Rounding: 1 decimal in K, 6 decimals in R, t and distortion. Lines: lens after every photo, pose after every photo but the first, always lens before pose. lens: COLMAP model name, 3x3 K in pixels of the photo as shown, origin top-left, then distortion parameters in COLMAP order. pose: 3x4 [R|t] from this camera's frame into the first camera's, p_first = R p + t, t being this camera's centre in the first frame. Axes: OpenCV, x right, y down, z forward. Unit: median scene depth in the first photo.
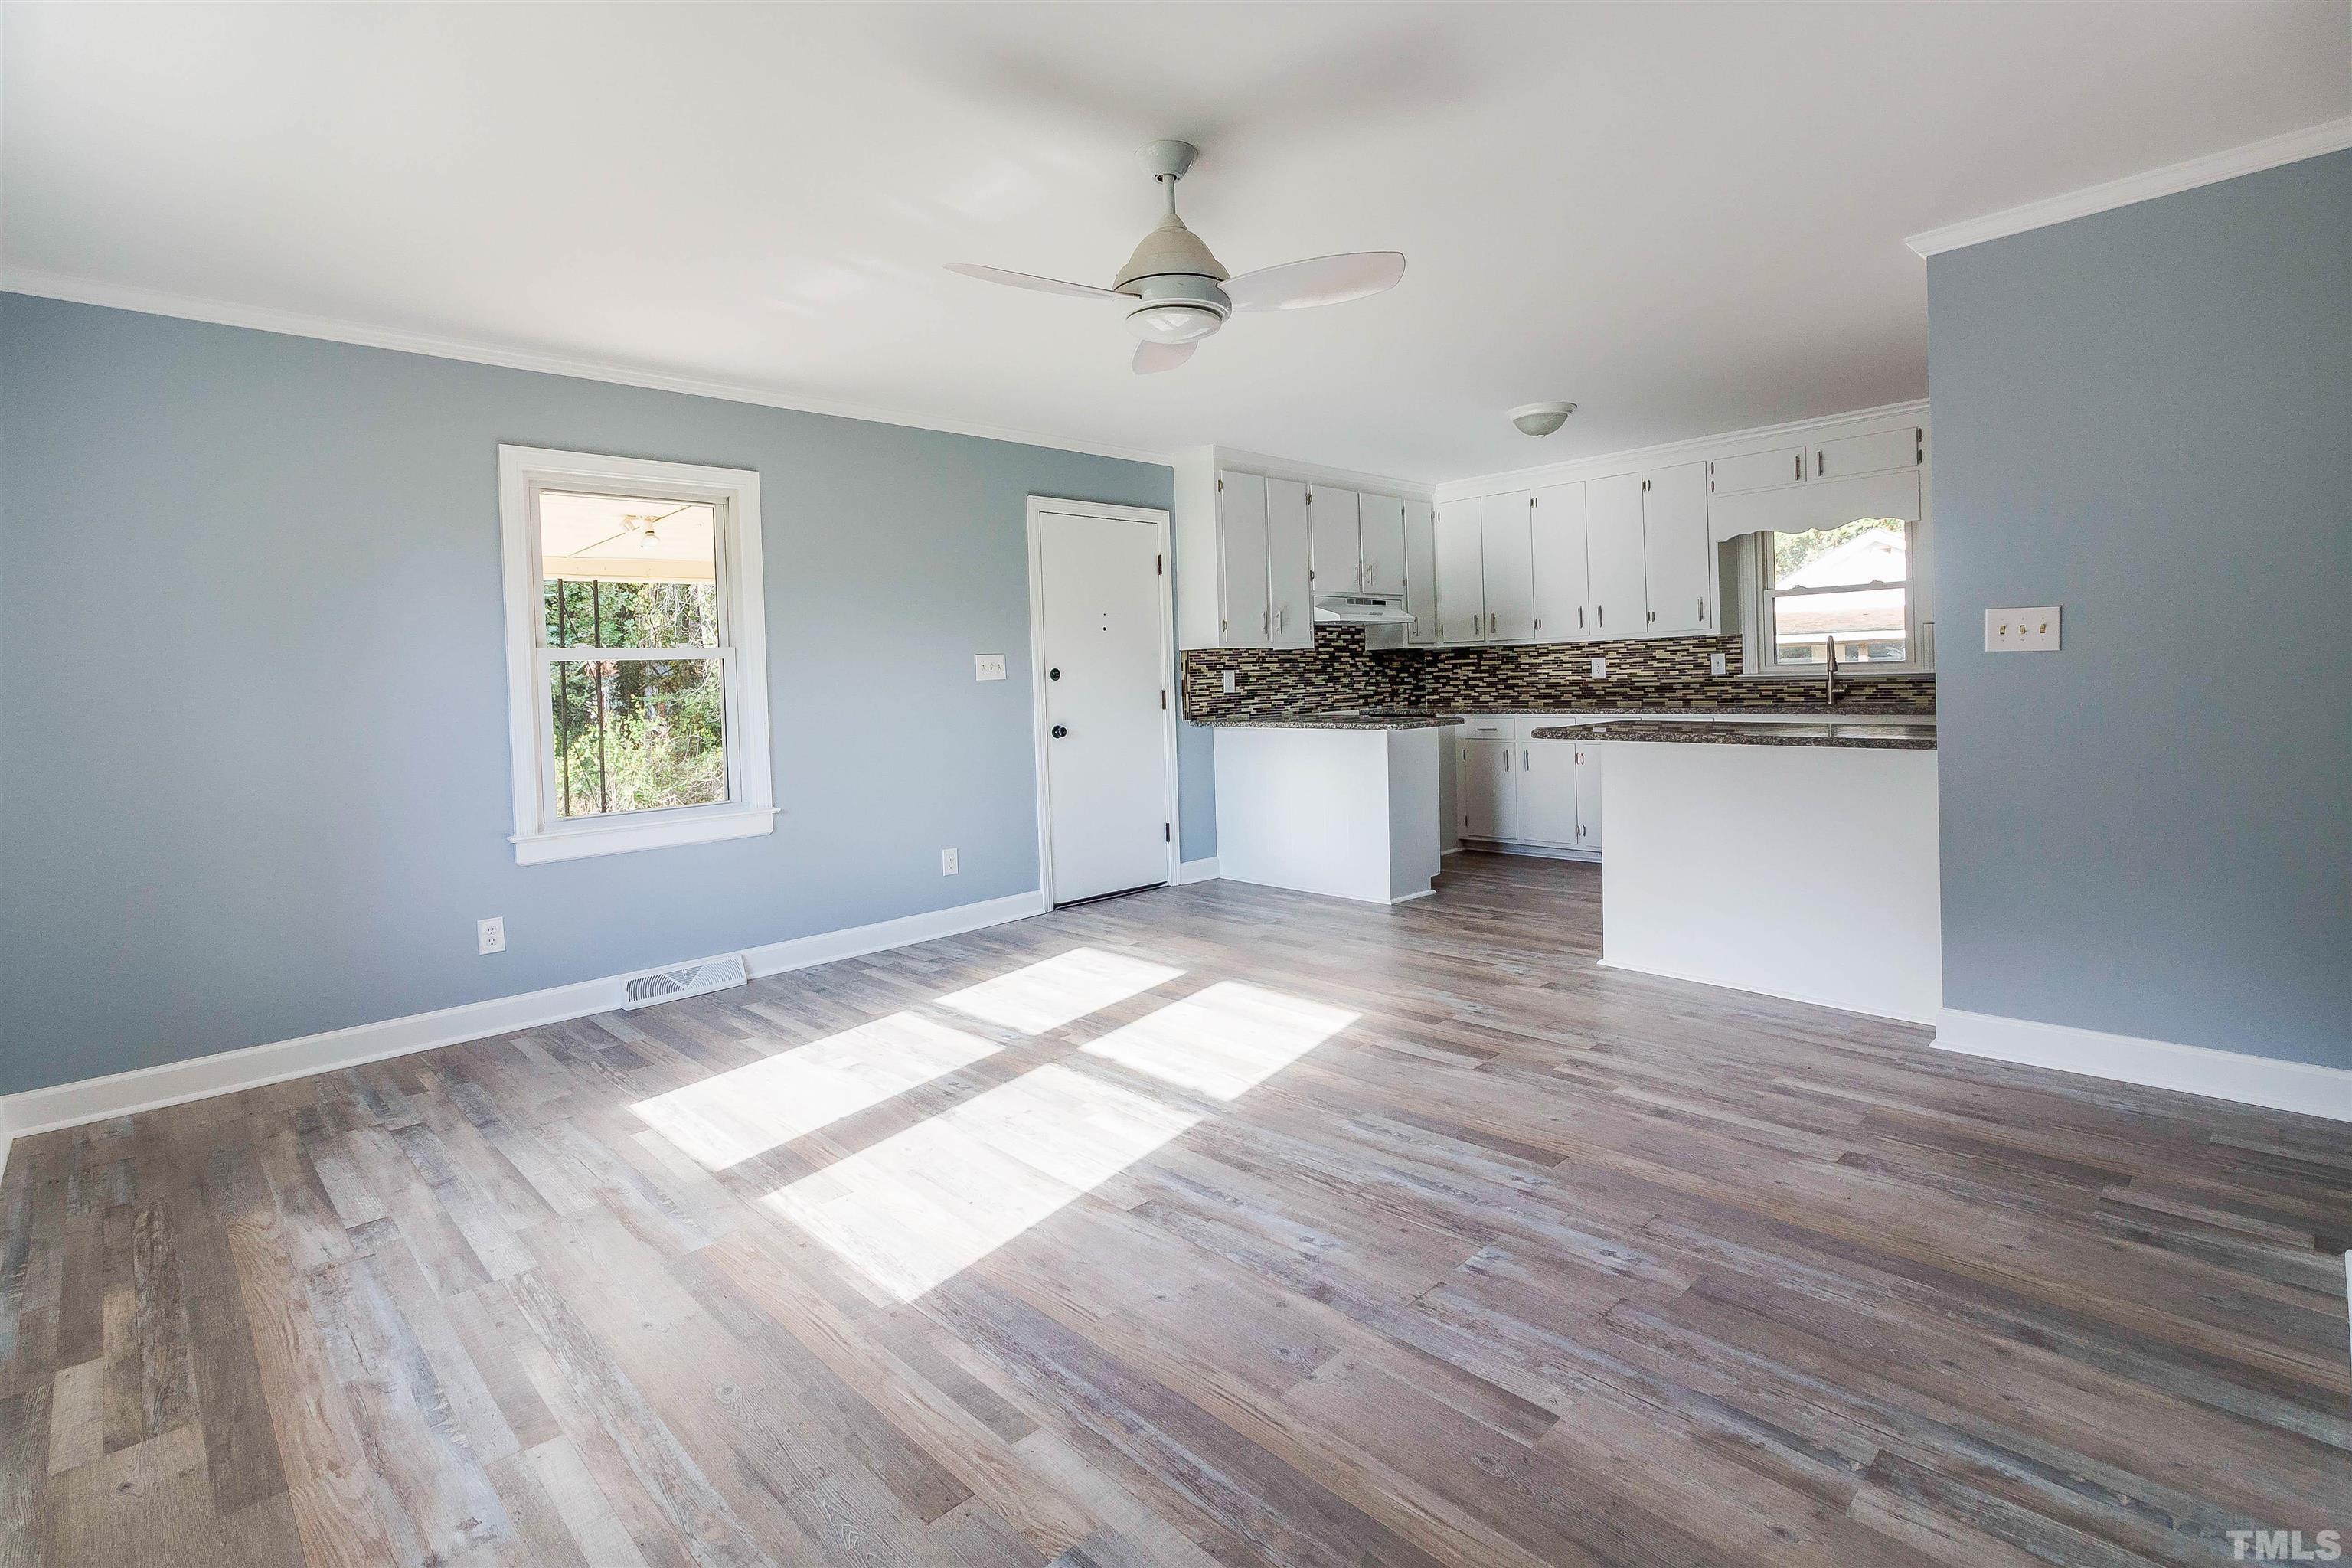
lens RADIAL K [[1106.8, 0, 1184.1], [0, 1106.8, 700.5], [0, 0, 1]] dist [0.001879, 0.000394]
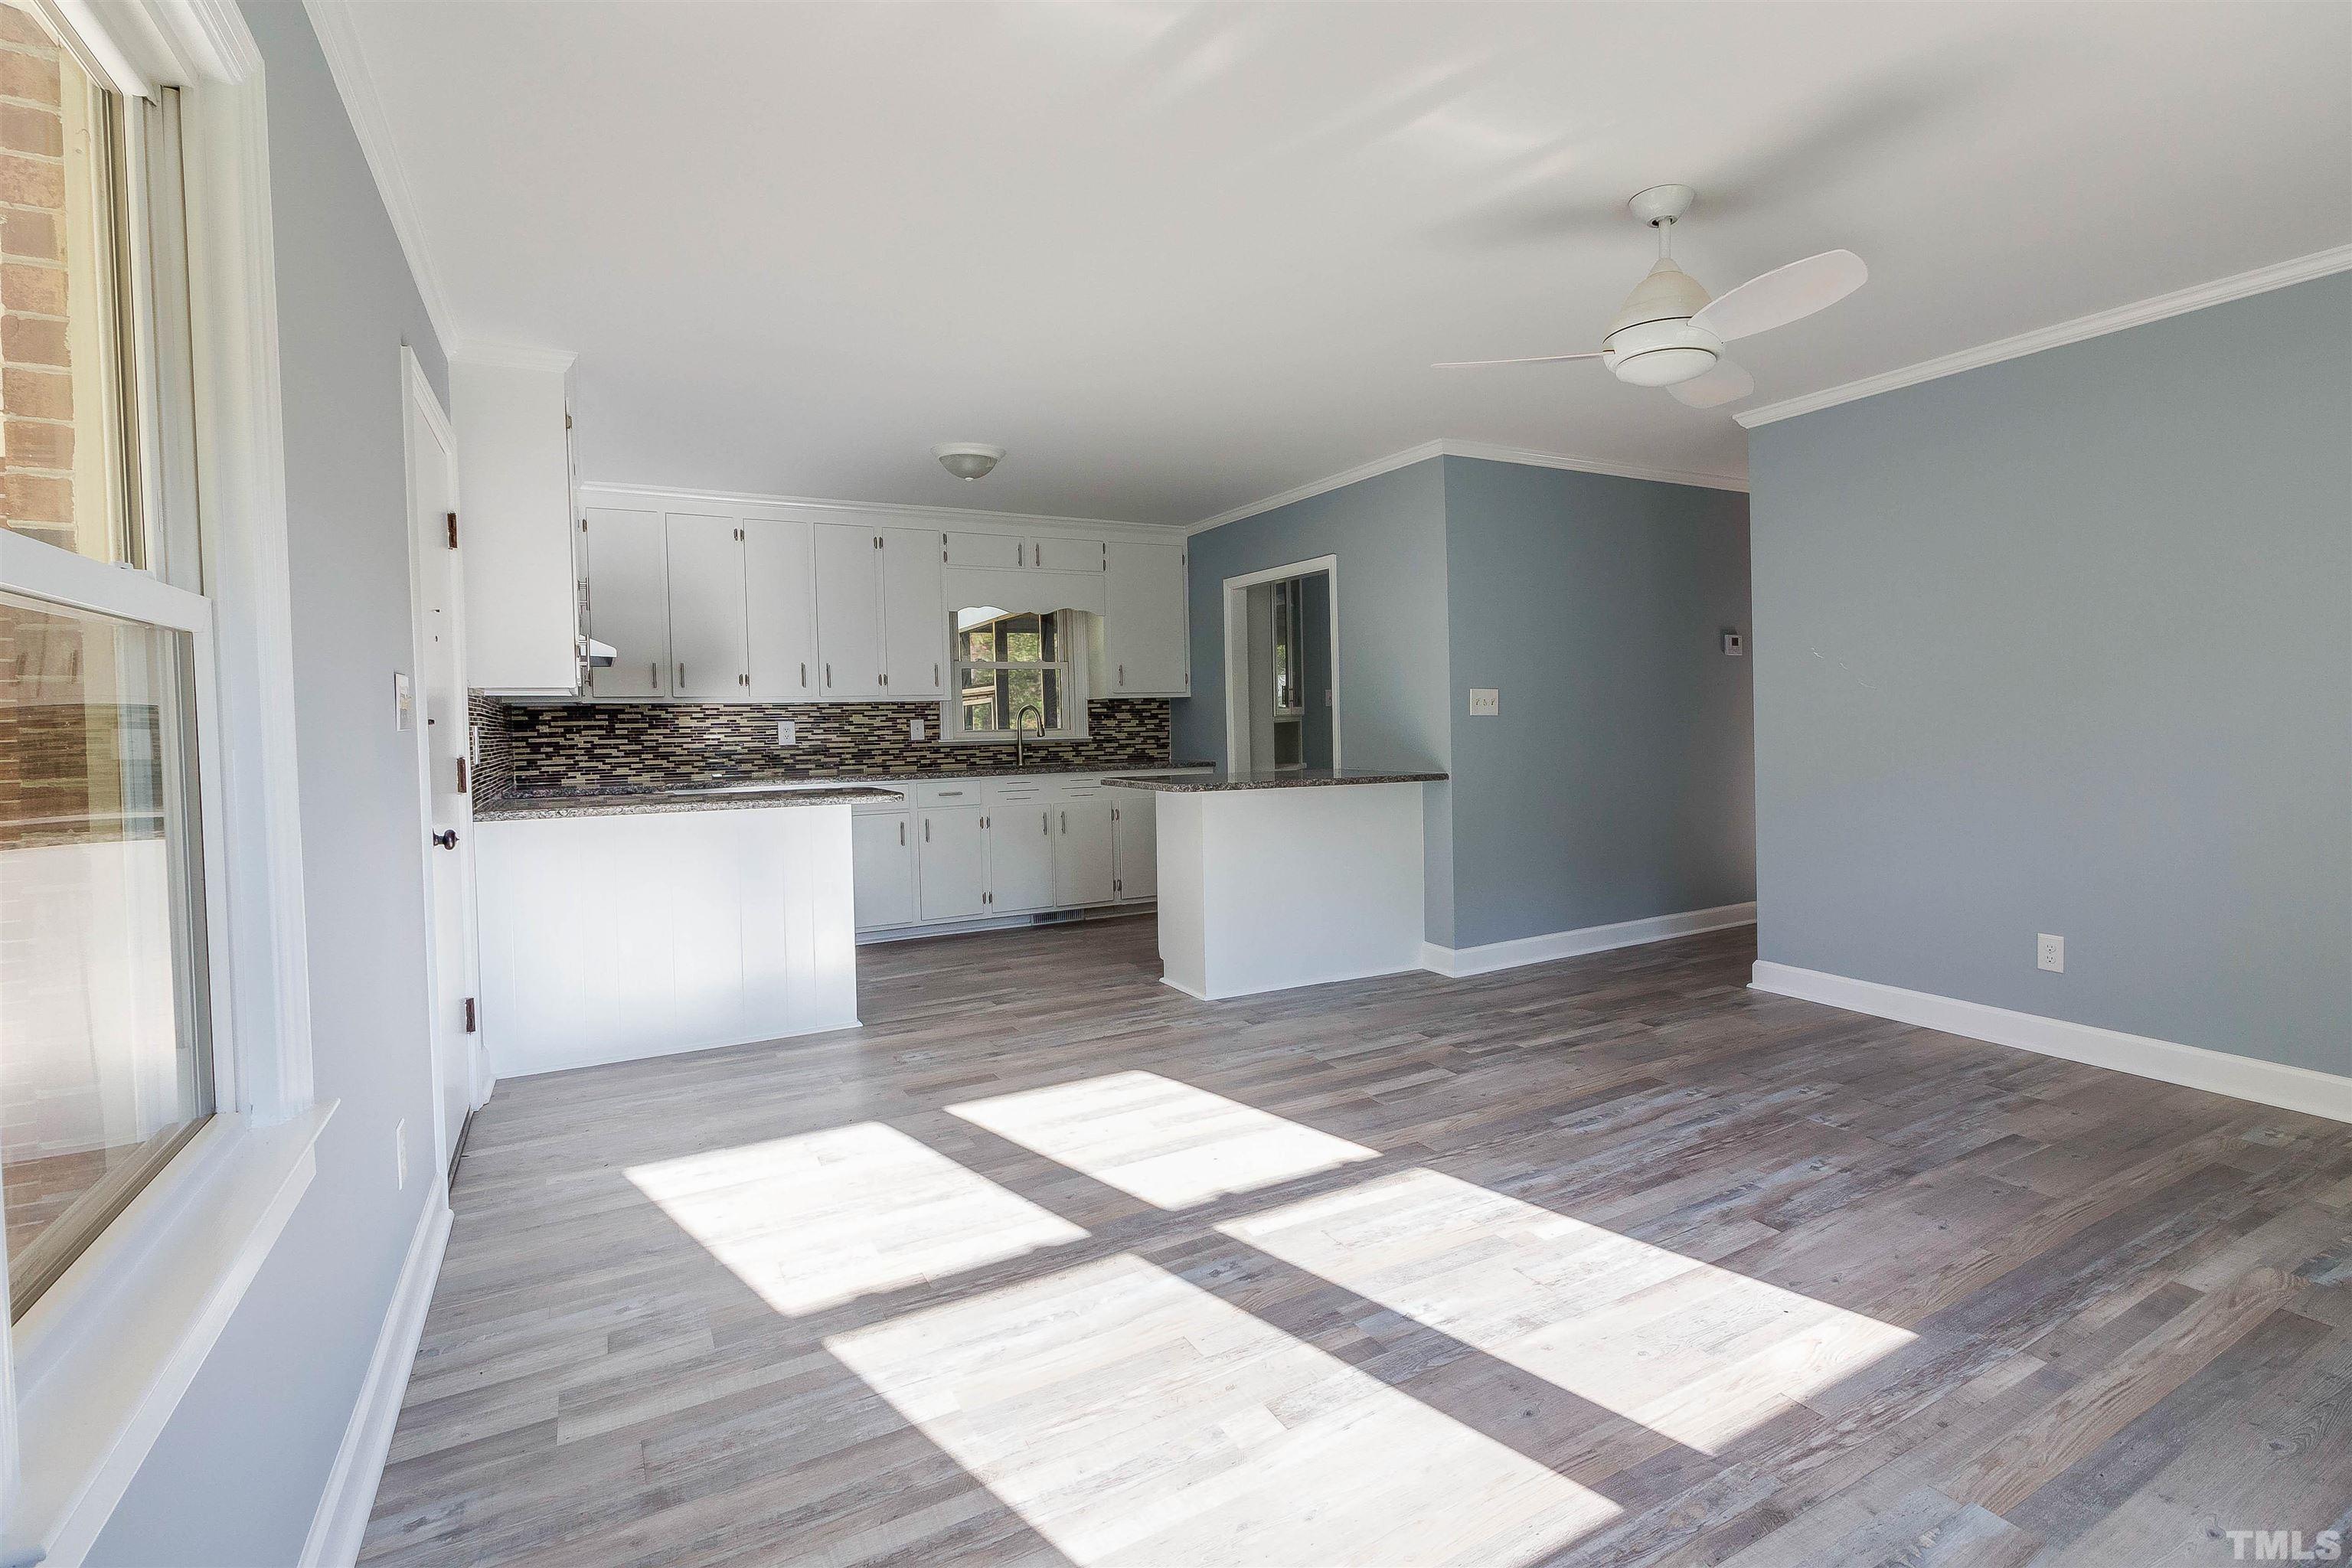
lens RADIAL K [[1116.3, 0, 1252.8], [0, 1116.3, 747.8], [0, 0, 1]] dist [0.000302, 0.000306]
pose [[0.235530, 0.001434, 0.971866, -0.445167], [0.032215, 0.999438, -0.009282, 0.003059], [-0.971333, 0.033495, 0.235351, 0.462787]]
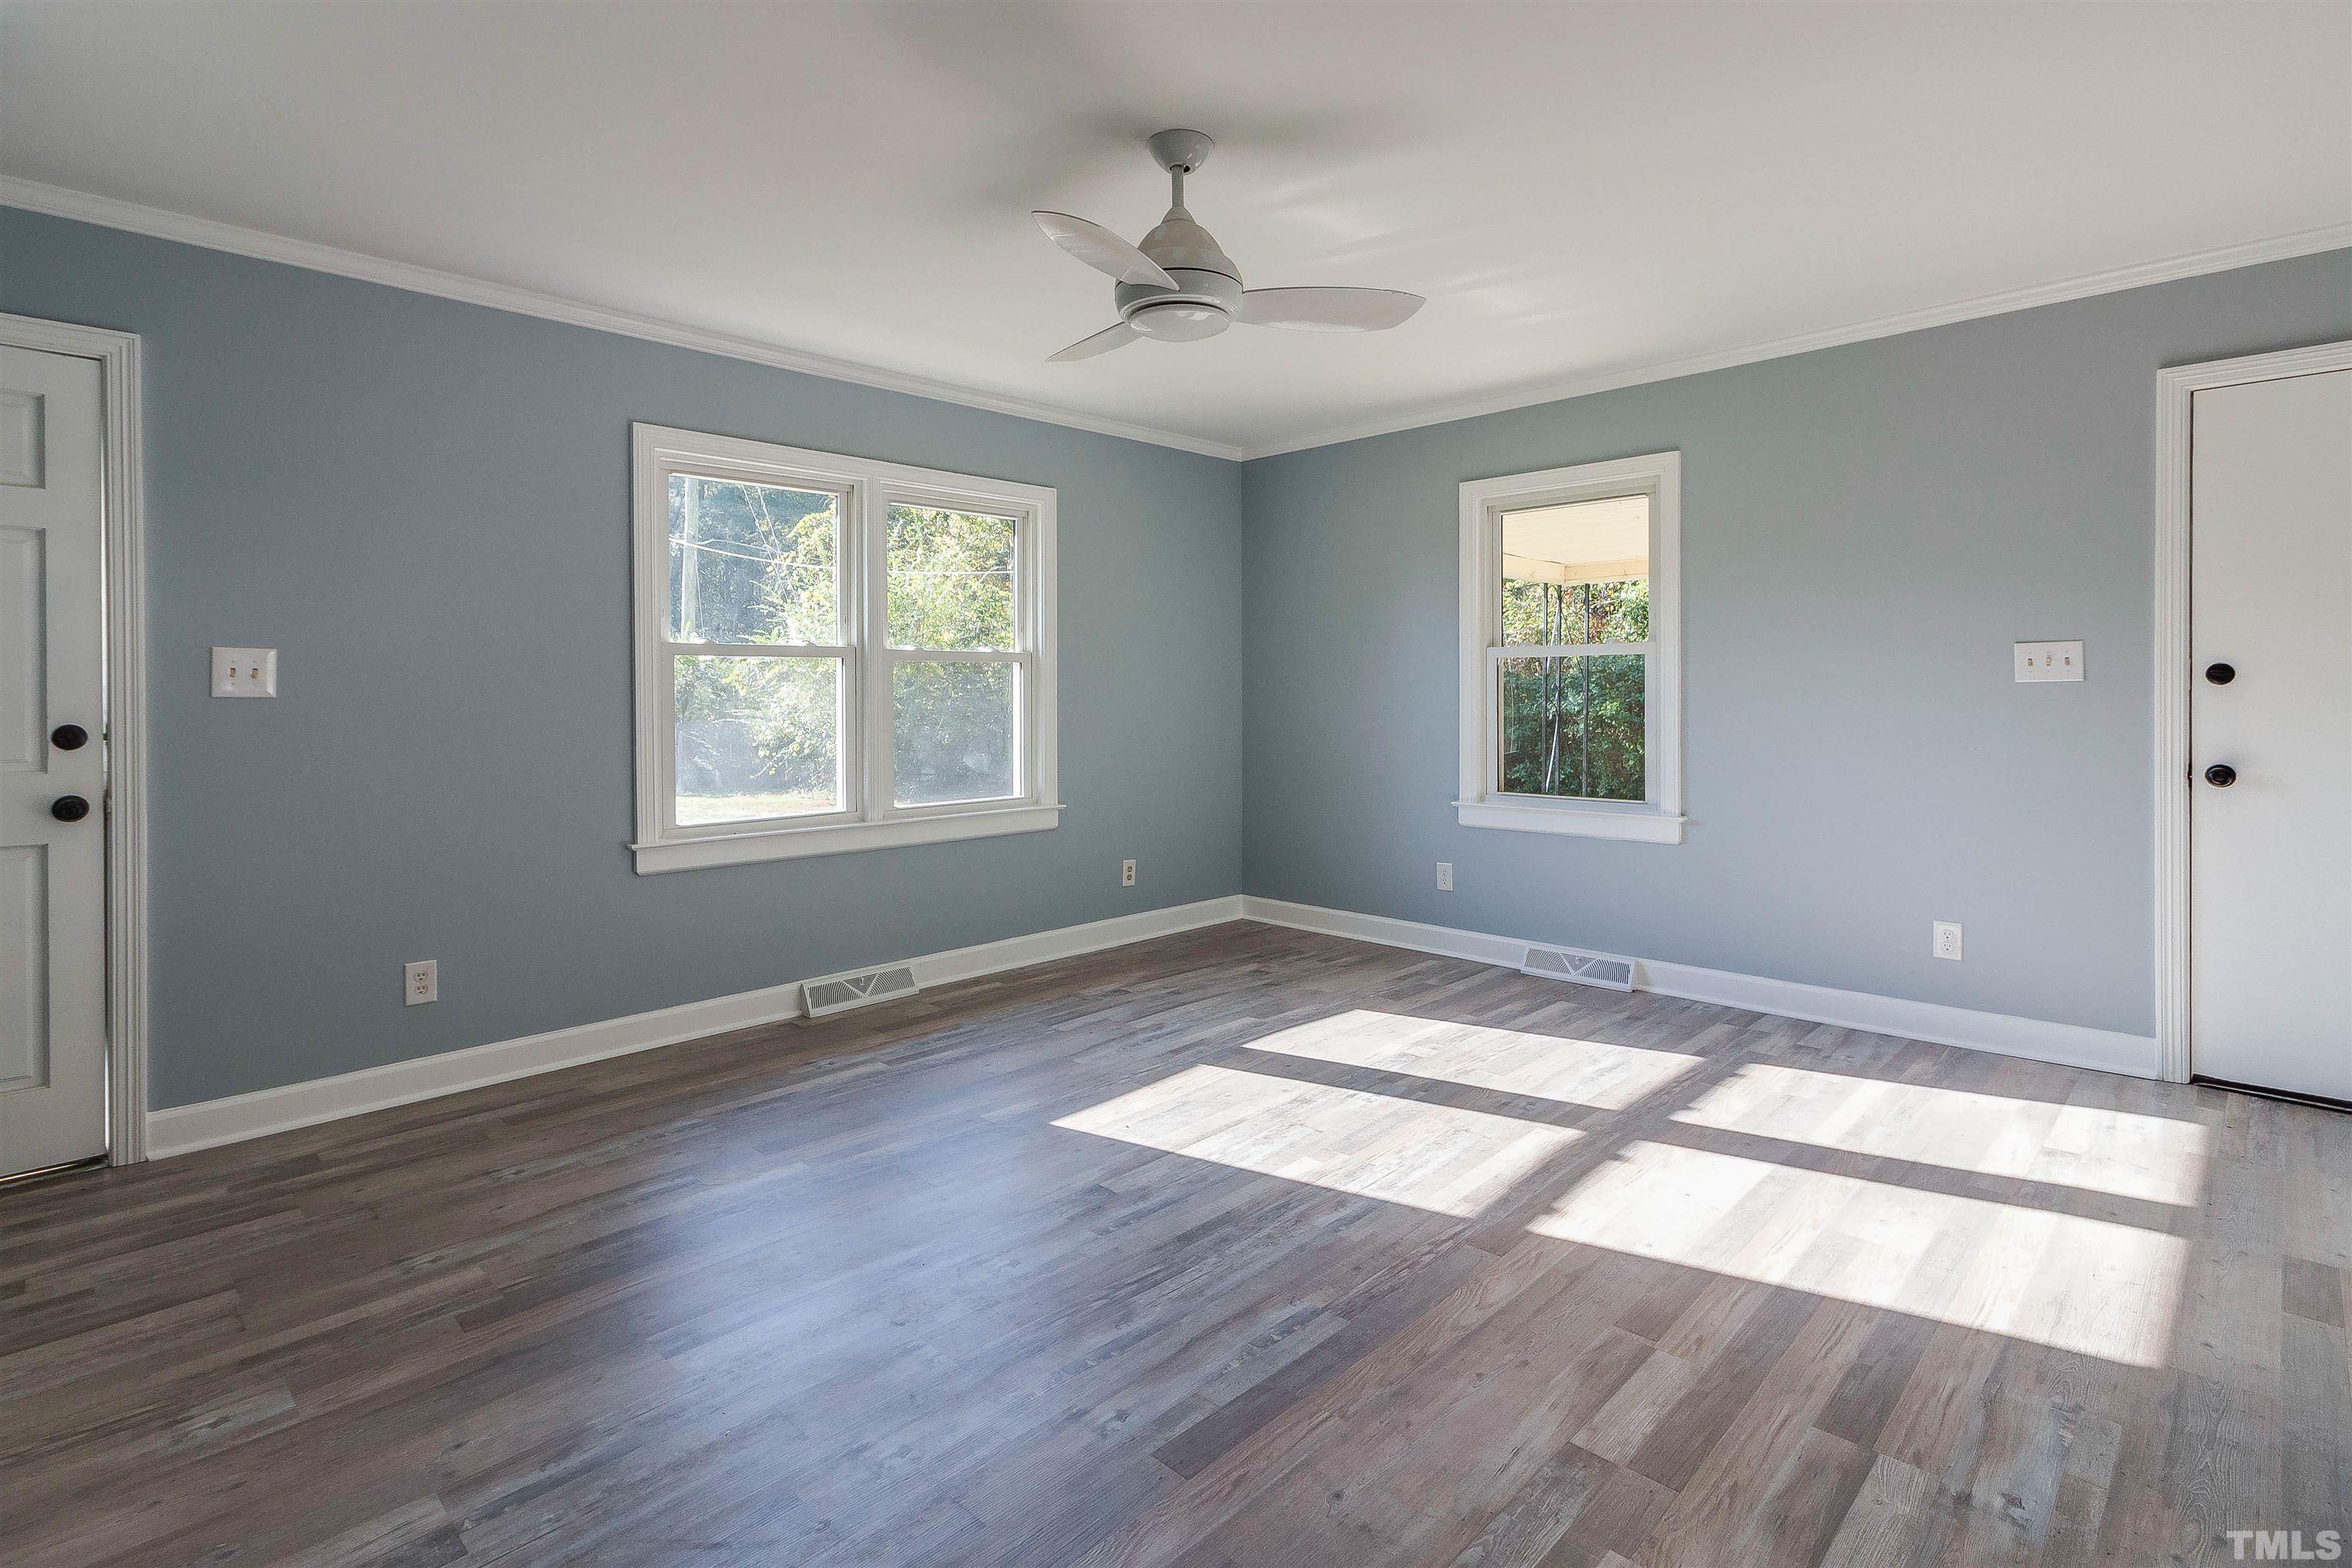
lens RADIAL K [[1136.8, 0, 1164.7], [0, 1136.8, 693.9], [0, 0, 1]] dist [0.000708, 0.000106]
pose [[0.017616, 0.036558, -0.999176, 0.397174], [-0.015676, 0.999219, 0.036283, -0.022853], [0.999722, 0.015024, 0.018176, 0.394733]]
